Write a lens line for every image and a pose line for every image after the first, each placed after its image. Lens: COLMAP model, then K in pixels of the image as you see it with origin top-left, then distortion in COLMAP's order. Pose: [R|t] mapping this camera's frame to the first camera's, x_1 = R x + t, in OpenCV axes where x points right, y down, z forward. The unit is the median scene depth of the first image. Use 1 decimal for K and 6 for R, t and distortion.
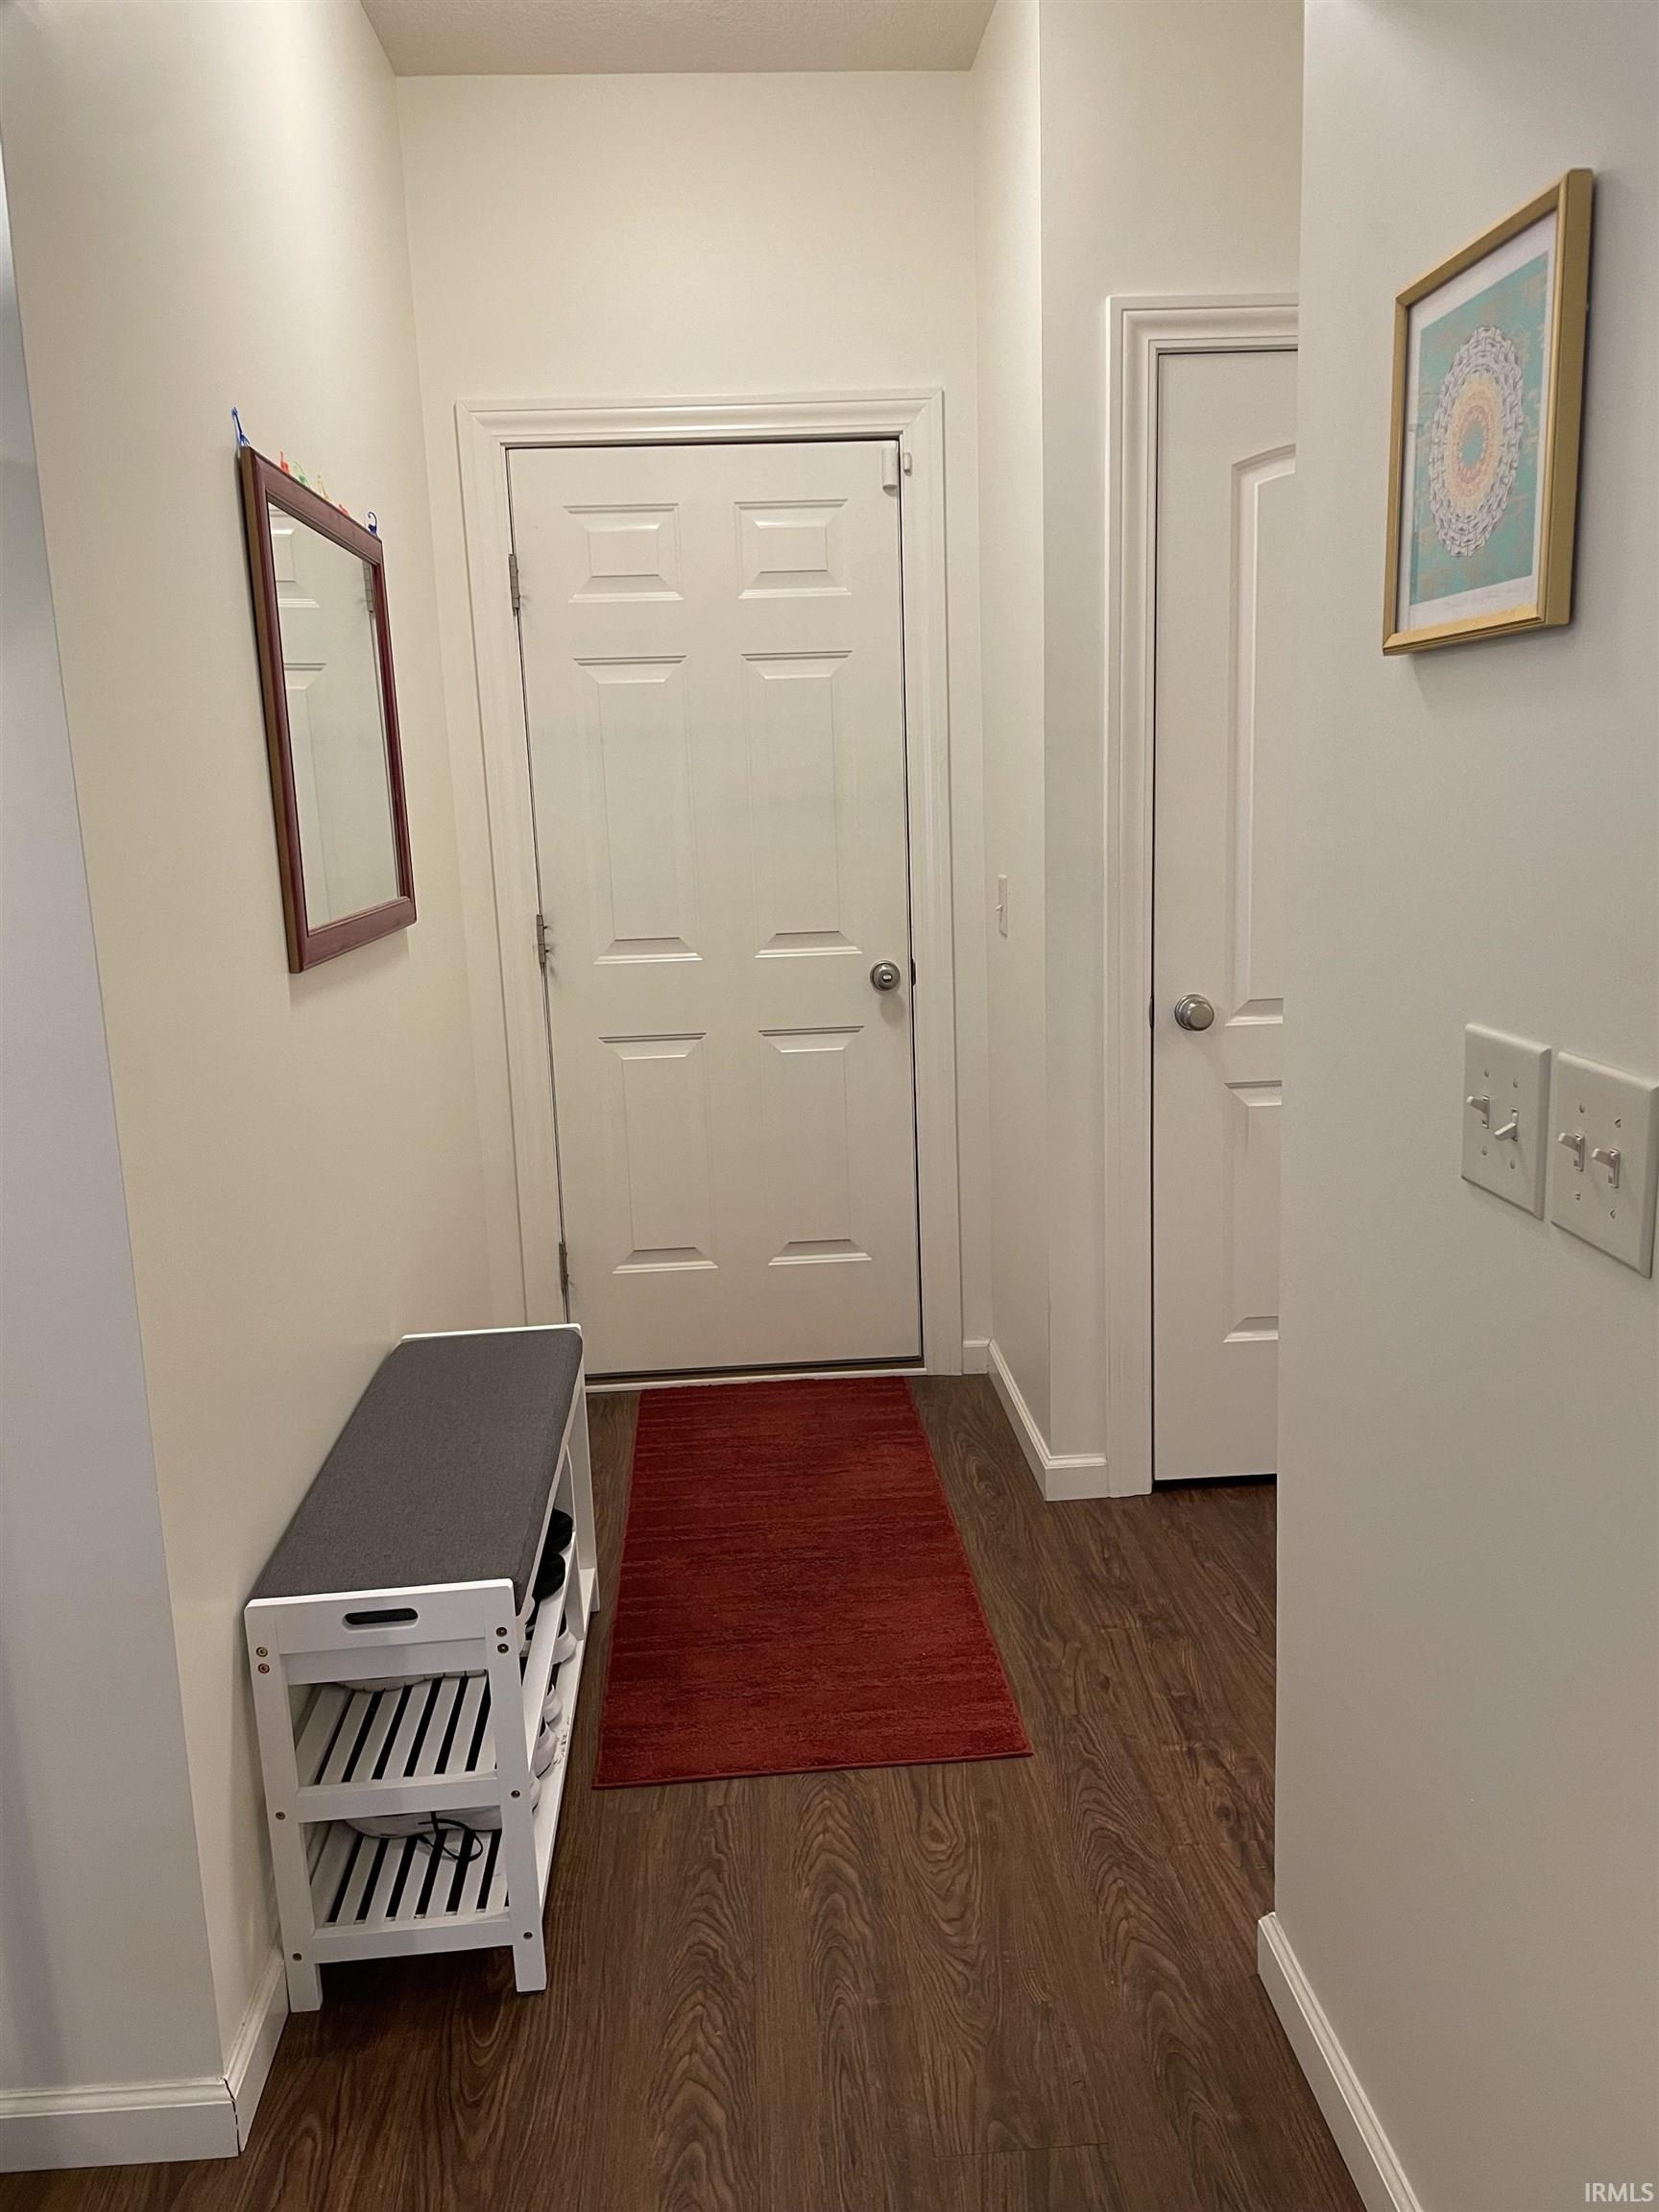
lens RADIAL K [[1666.4, 0, 829.5], [0, 1666.4, 1106.0], [0, 0, 1]] dist [0.103450, -0.132382]
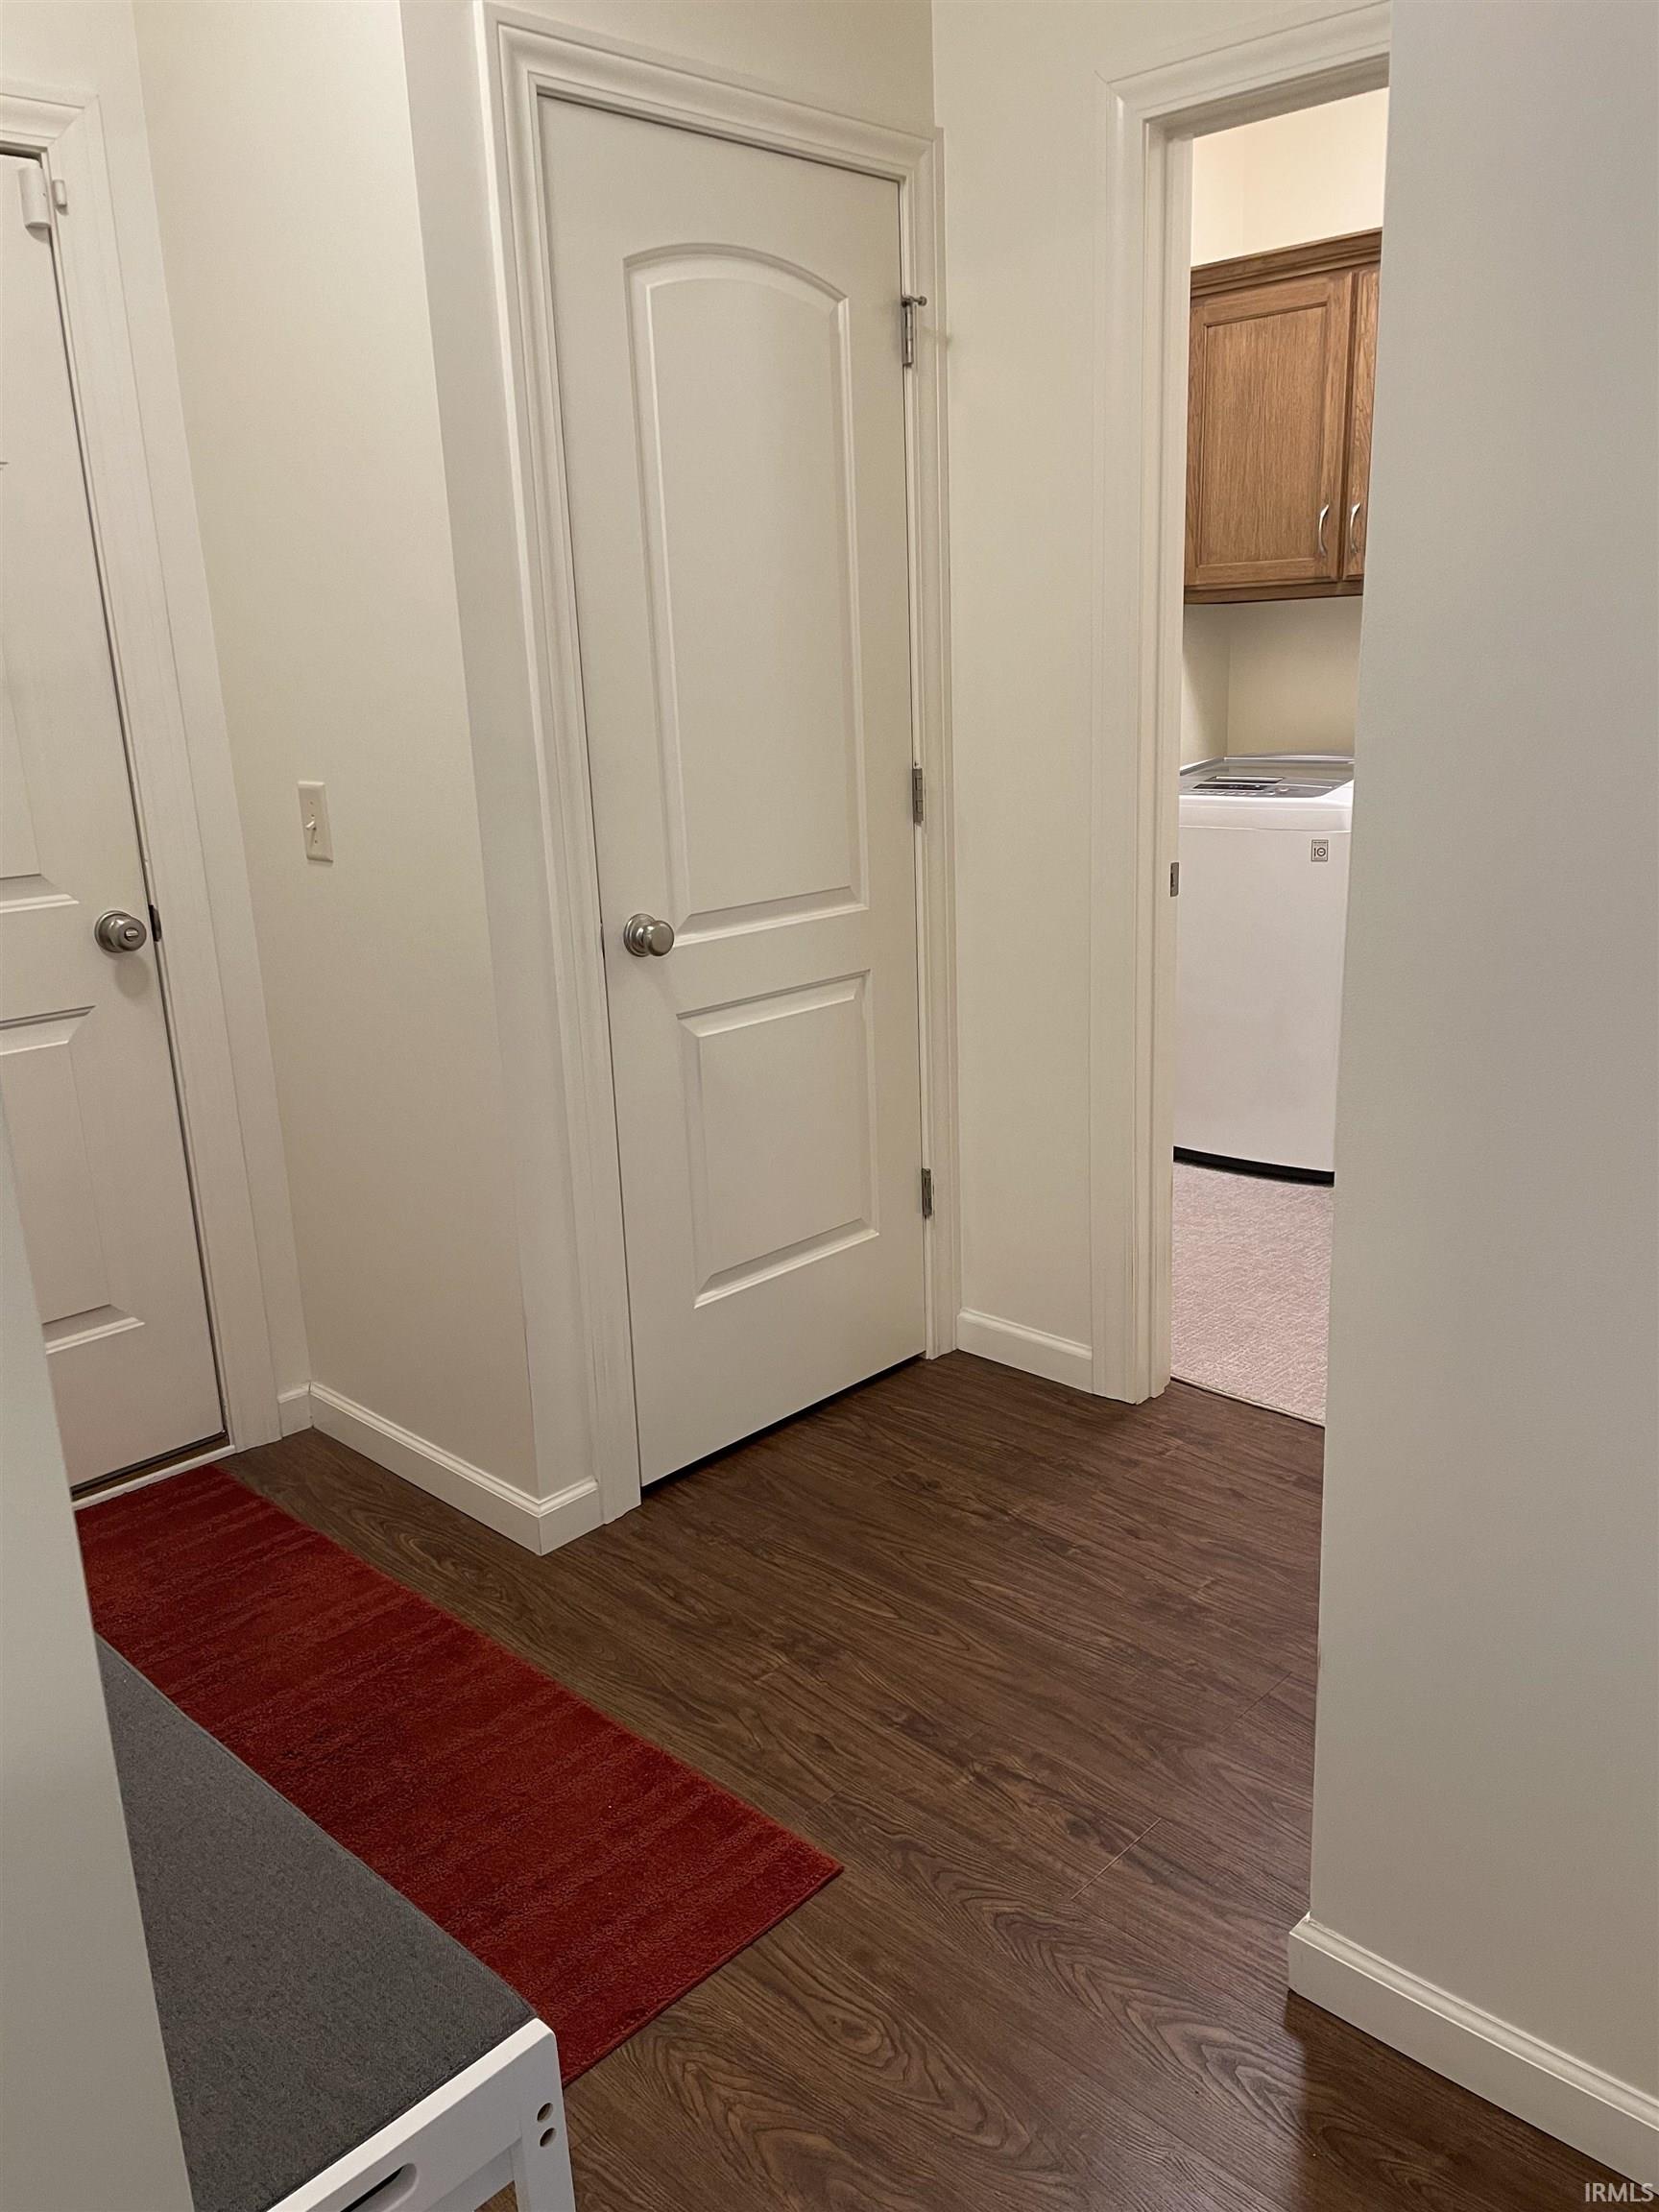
lens RADIAL K [[1666.4, 0, 829.5], [0, 1666.4, 1106.0], [0, 0, 1]] dist [0.103450, -0.132382]
pose [[0.740976, -0.167194, 0.650385, -0.277350], [0.137621, 0.985761, 0.096619, -0.040285], [-0.657279, 0.017914, 0.753435, 0.315384]]
